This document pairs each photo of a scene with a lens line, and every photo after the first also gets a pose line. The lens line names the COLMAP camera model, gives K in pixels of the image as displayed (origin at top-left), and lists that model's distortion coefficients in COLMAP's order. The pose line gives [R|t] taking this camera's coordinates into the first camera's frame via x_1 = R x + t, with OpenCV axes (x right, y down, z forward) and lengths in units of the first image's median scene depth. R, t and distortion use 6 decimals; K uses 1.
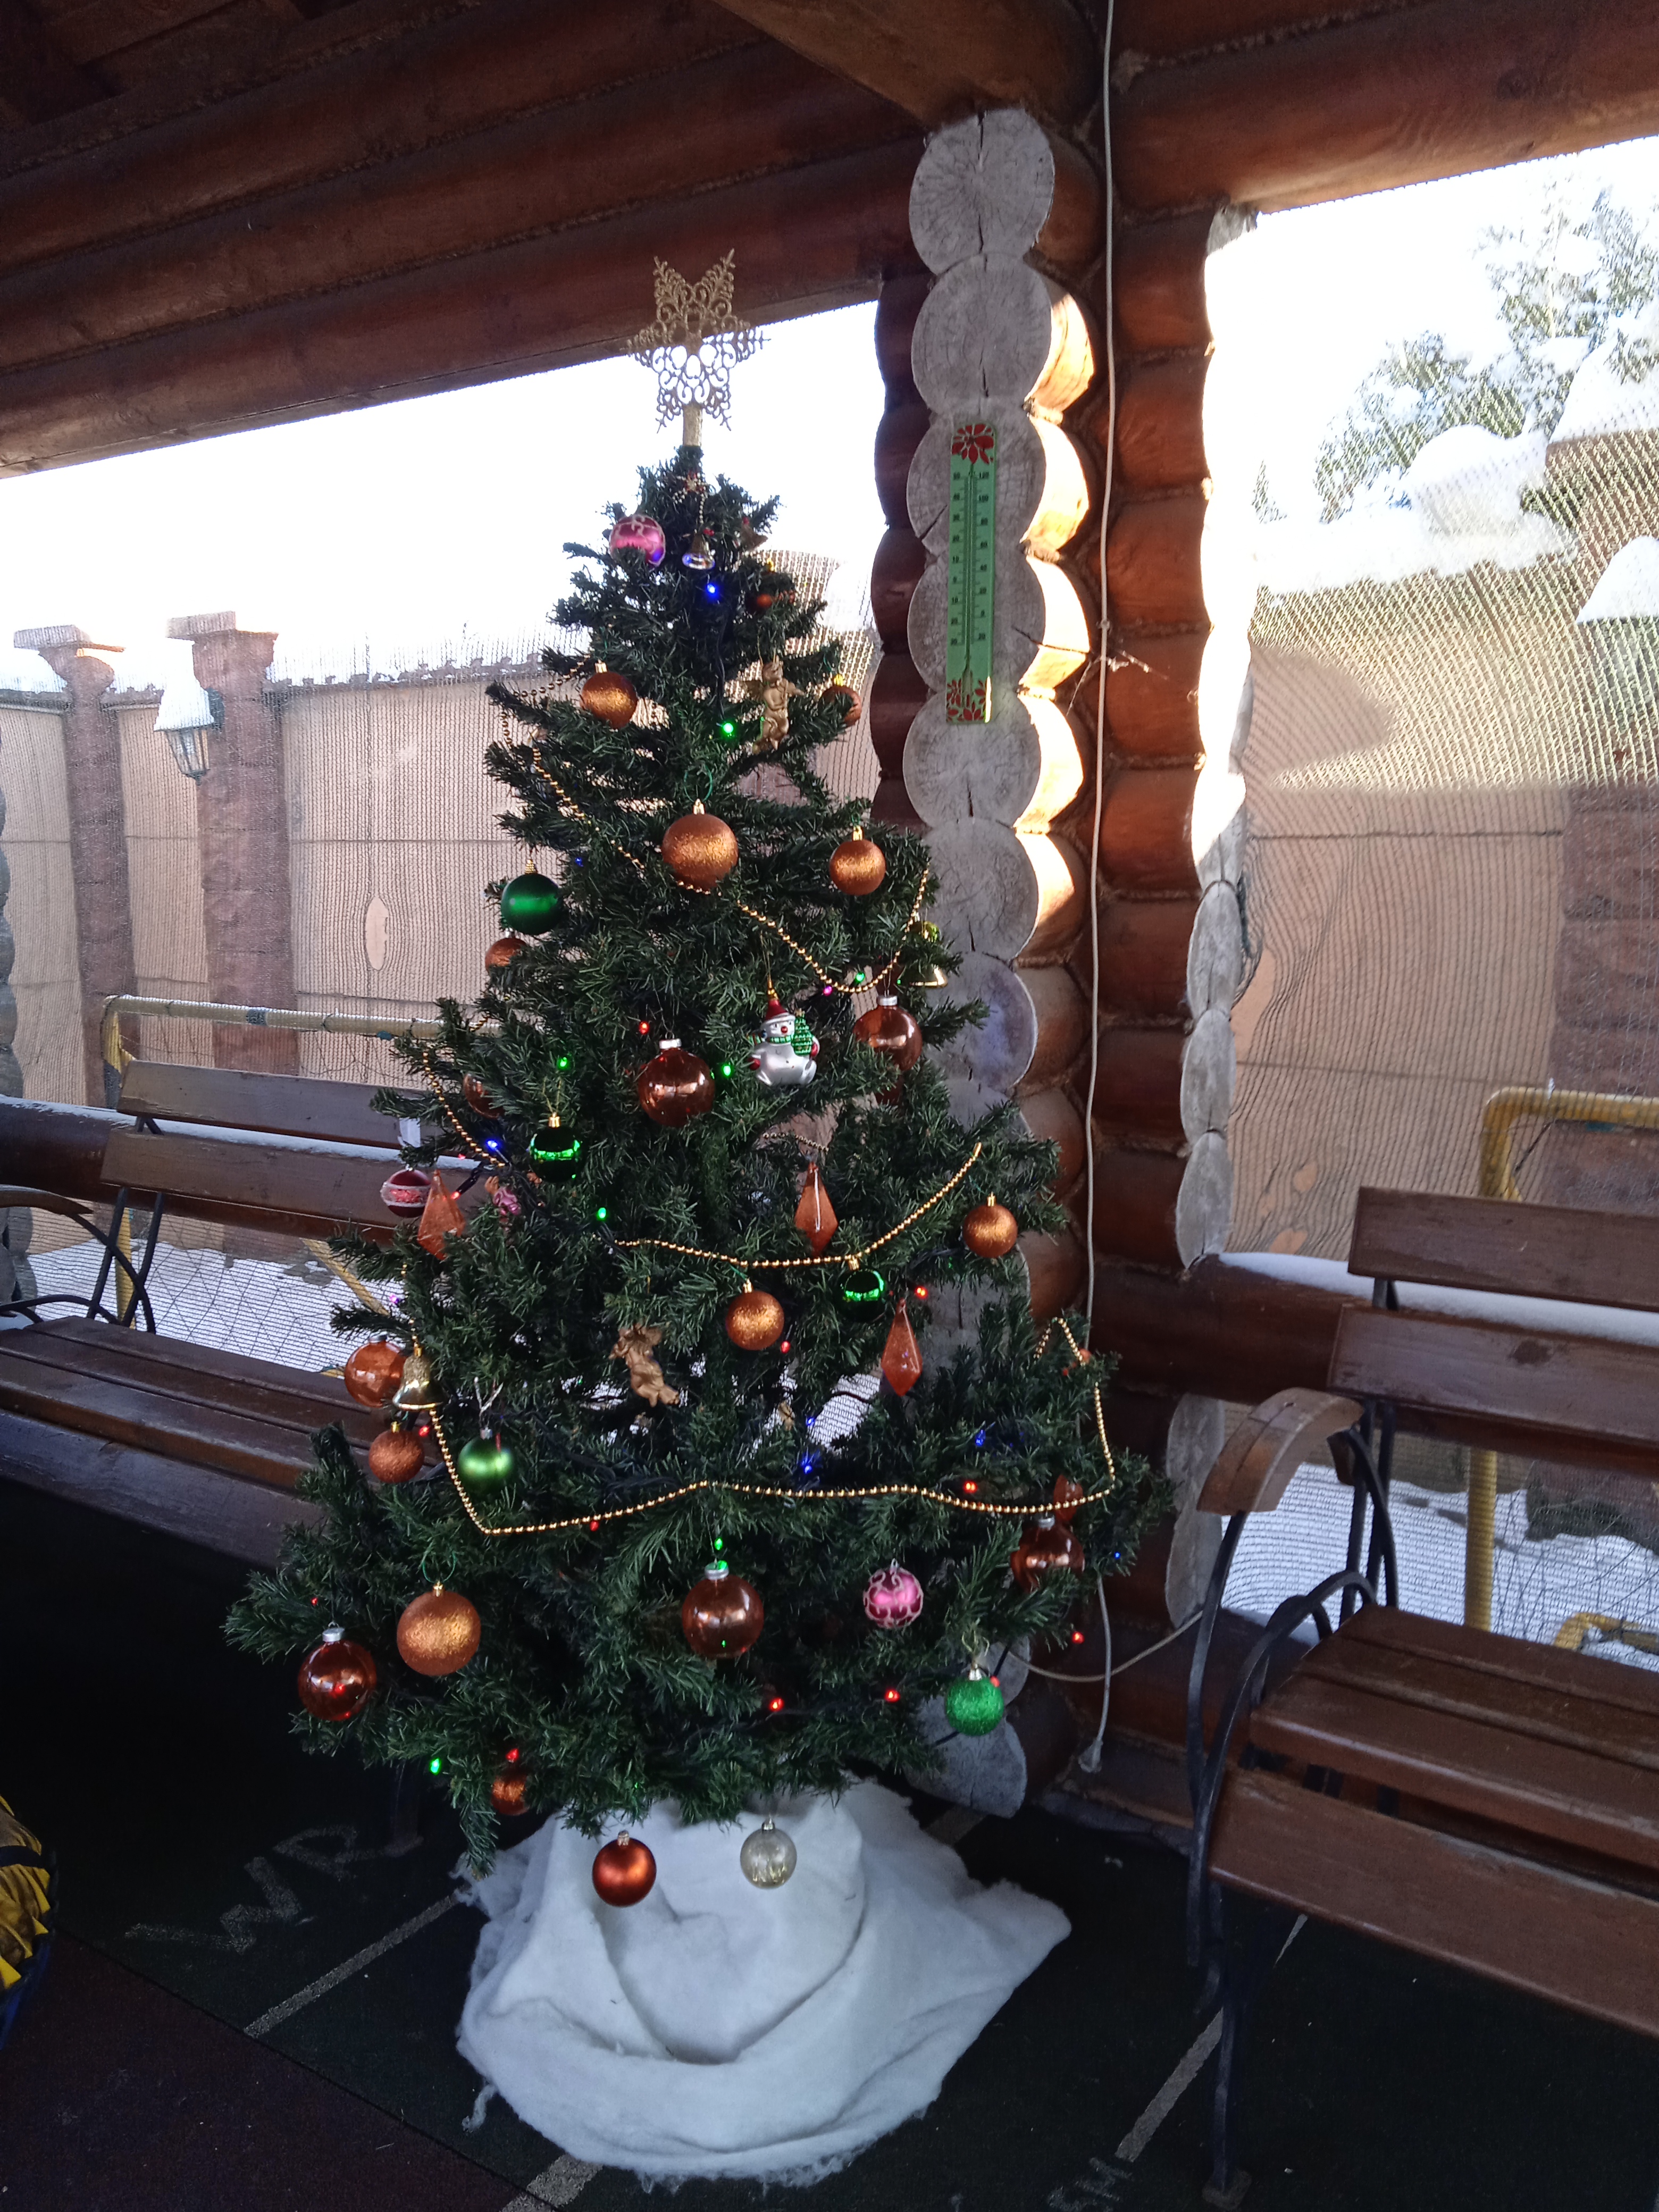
lens RADIAL K [[1801.2, 0, 833.1], [0, 1801.2, 1110.2], [0, 0, 1]] dist [-0.007827, -0.003469]
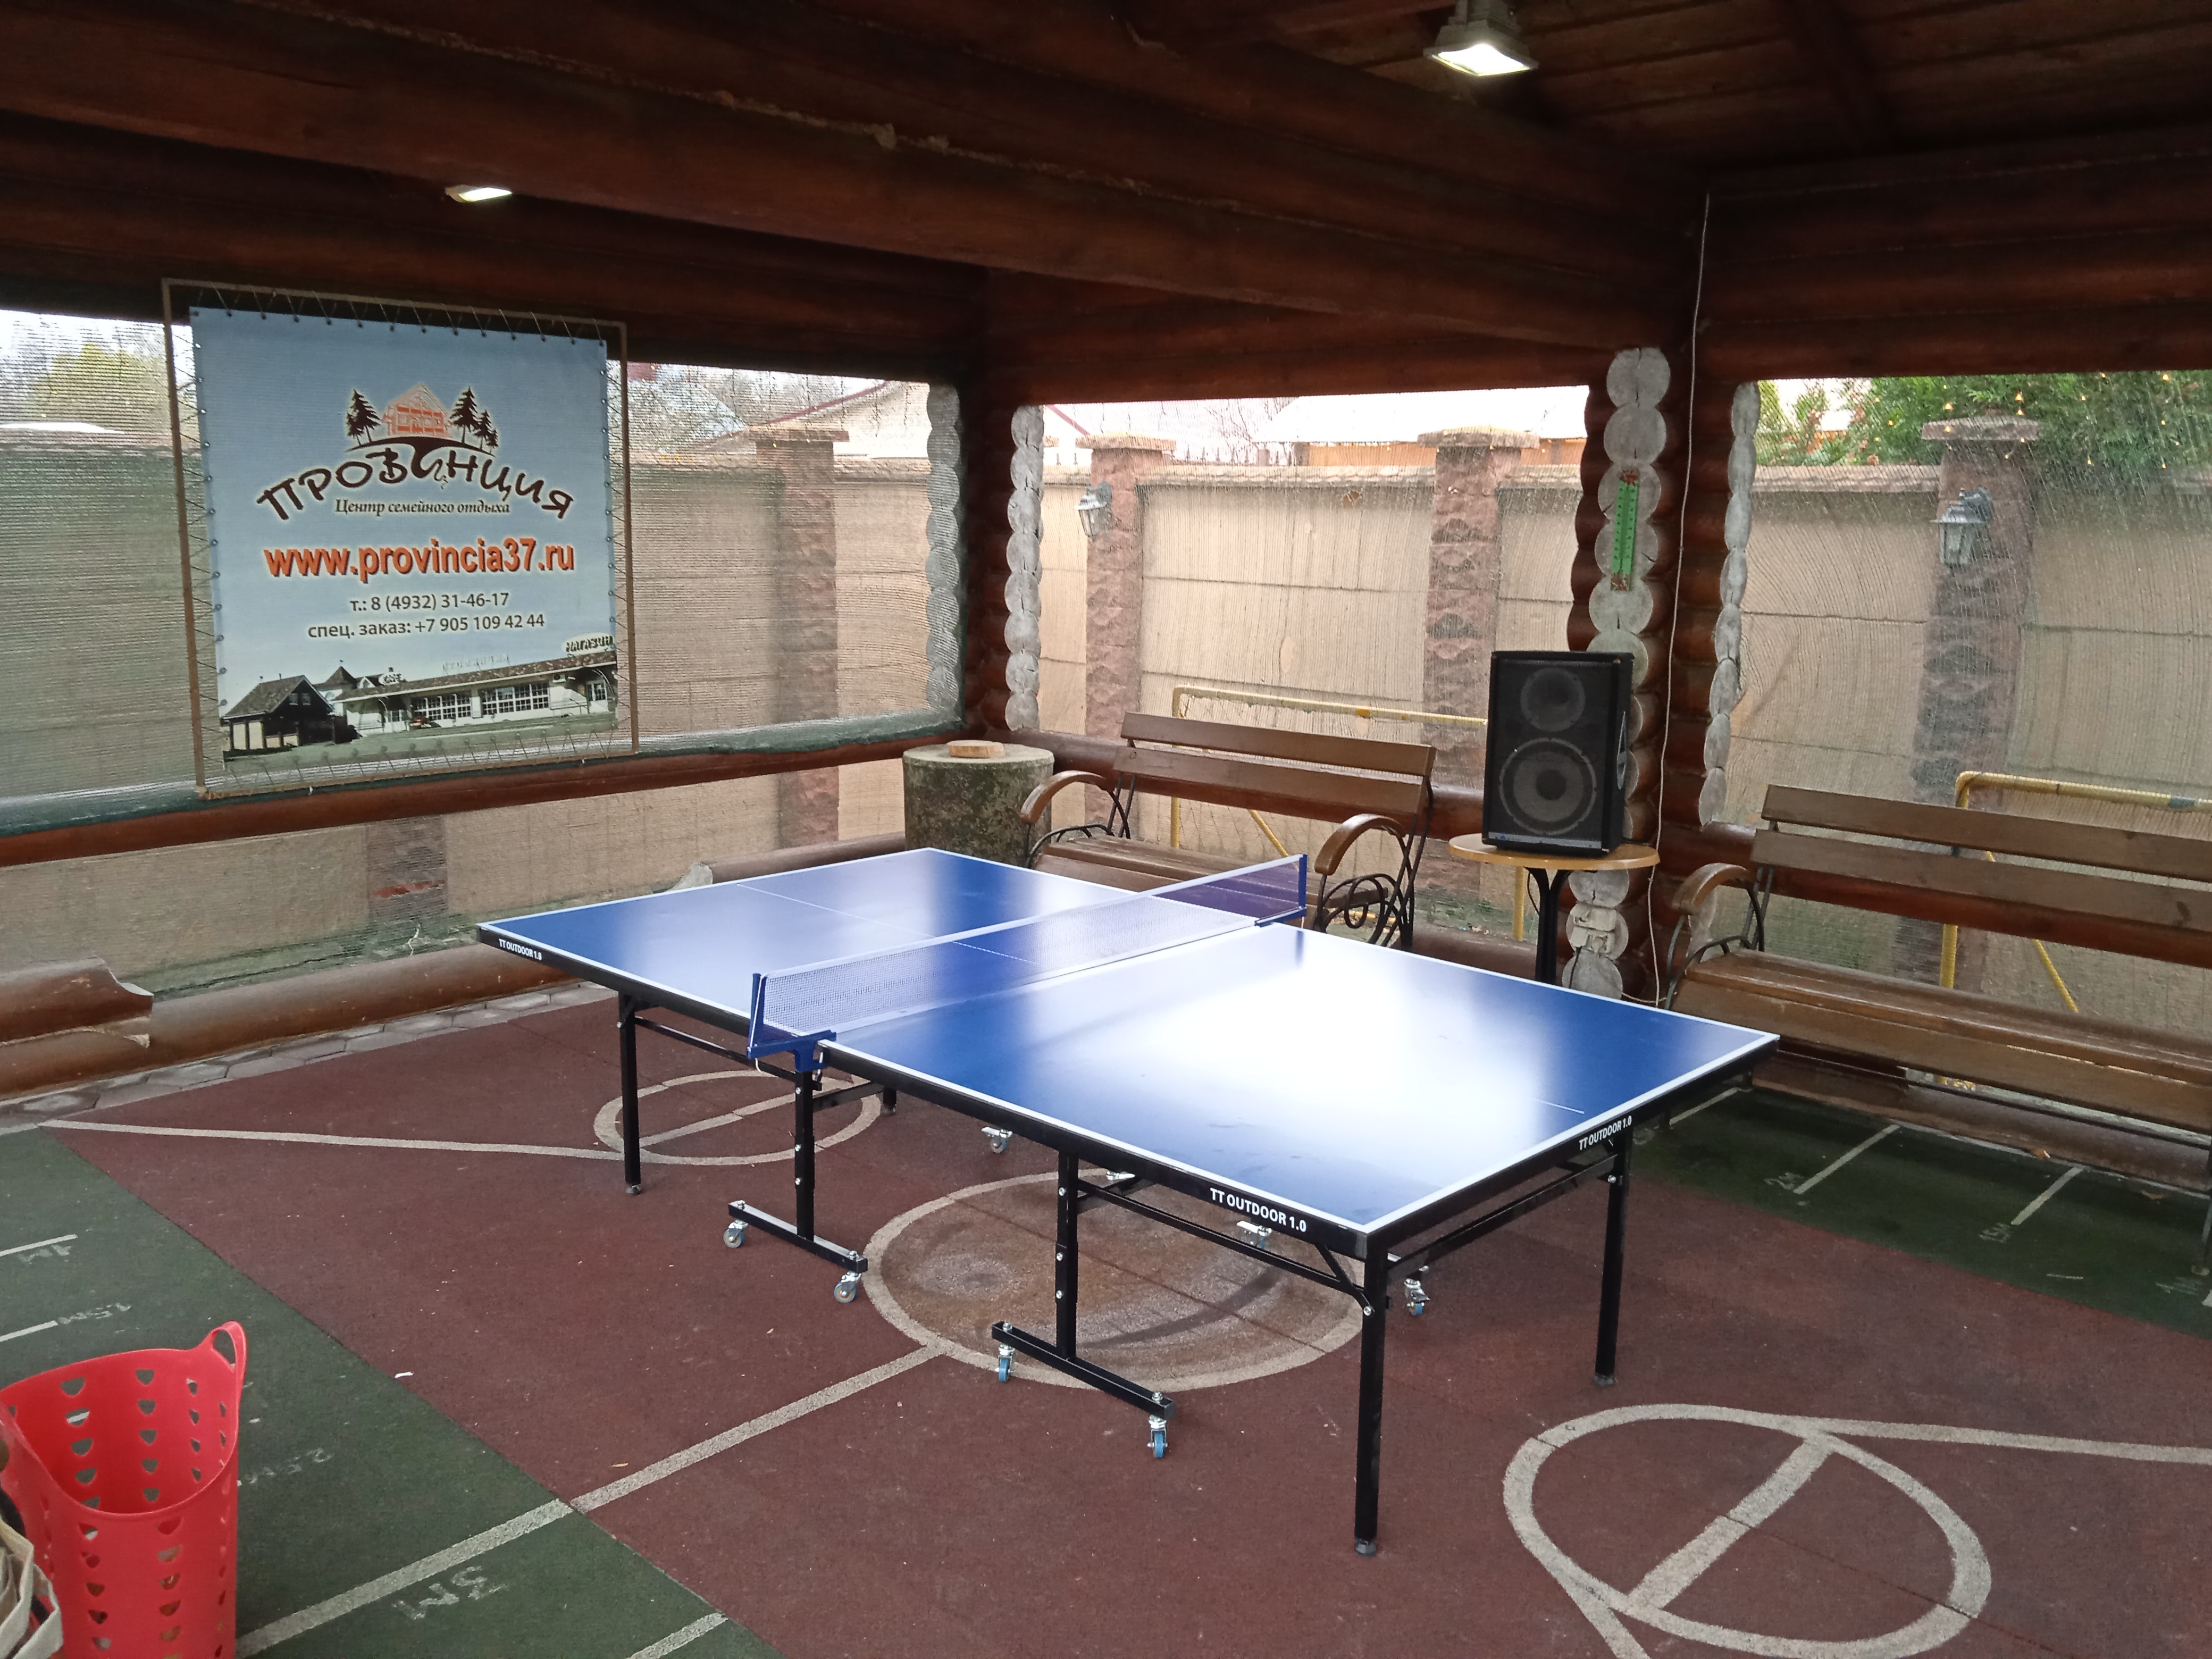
lens RADIAL K [[1801.2, 0, 1100.3], [0, 1801.2, 824.9], [0, 0, 1]] dist [-0.007827, -0.003469]
pose [[0.989078, 0.045568, -0.140172, -0.250913], [-0.040922, 0.998519, 0.035856, 0.036505], [0.141599, -0.029728, 0.989478, -1.428242]]
